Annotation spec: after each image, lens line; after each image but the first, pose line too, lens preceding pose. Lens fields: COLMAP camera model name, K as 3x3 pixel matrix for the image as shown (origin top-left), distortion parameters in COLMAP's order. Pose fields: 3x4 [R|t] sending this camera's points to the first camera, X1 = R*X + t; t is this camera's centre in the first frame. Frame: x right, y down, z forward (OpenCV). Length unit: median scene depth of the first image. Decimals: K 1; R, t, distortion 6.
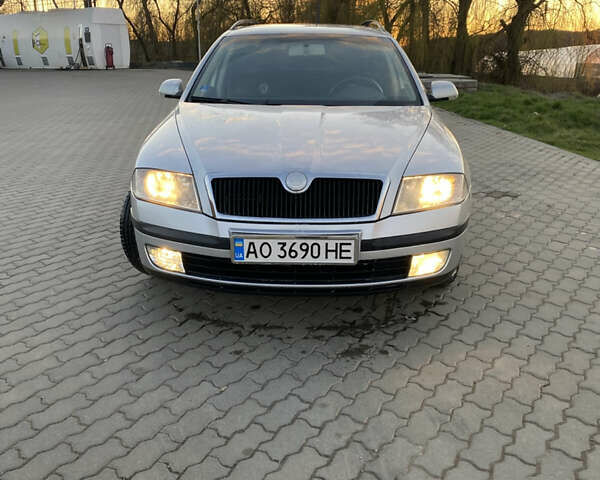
lens RADIAL K [[720.6, 0, 300.0], [0, 720.6, 240.0], [0, 0, 1]] dist [-0.023628, -0.070207]
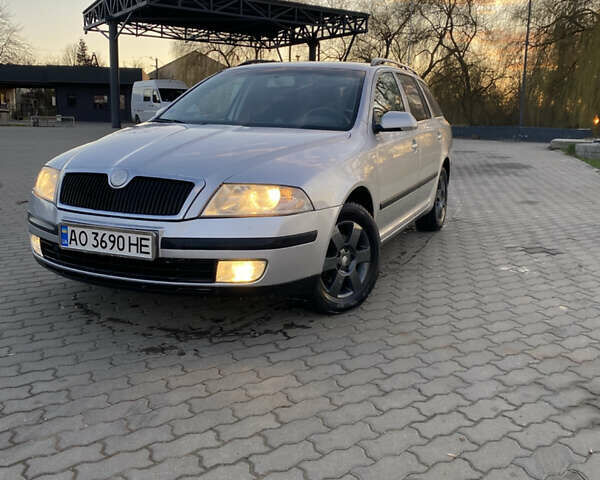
lens RADIAL K [[720.6, 0, 300.0], [0, 720.6, 240.0], [0, 0, 1]] dist [-0.023628, -0.070207]
pose [[0.926139, 0.088909, -0.366555, 0.644234], [-0.122637, 0.989999, -0.069729, 0.051236], [0.356690, 0.109532, 0.927780, 0.117916]]
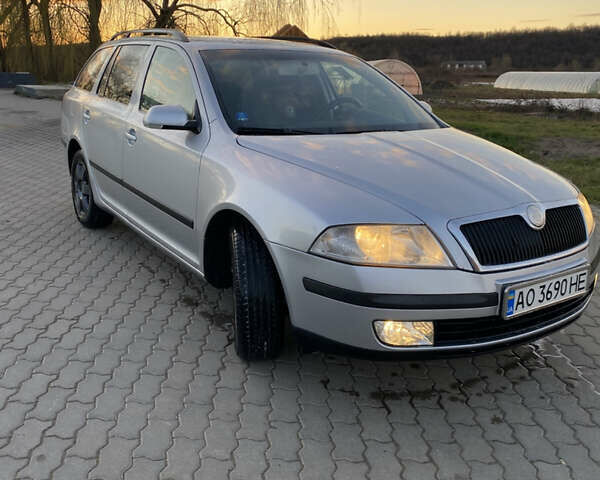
lens RADIAL K [[720.6, 0, 300.0], [0, 720.6, 240.0], [0, 0, 1]] dist [-0.023628, -0.070207]
pose [[0.790416, -0.149283, 0.594103, -0.781655], [0.147492, 0.987698, 0.051956, -0.142610], [-0.594550, 0.046559, 0.802710, 0.455028]]
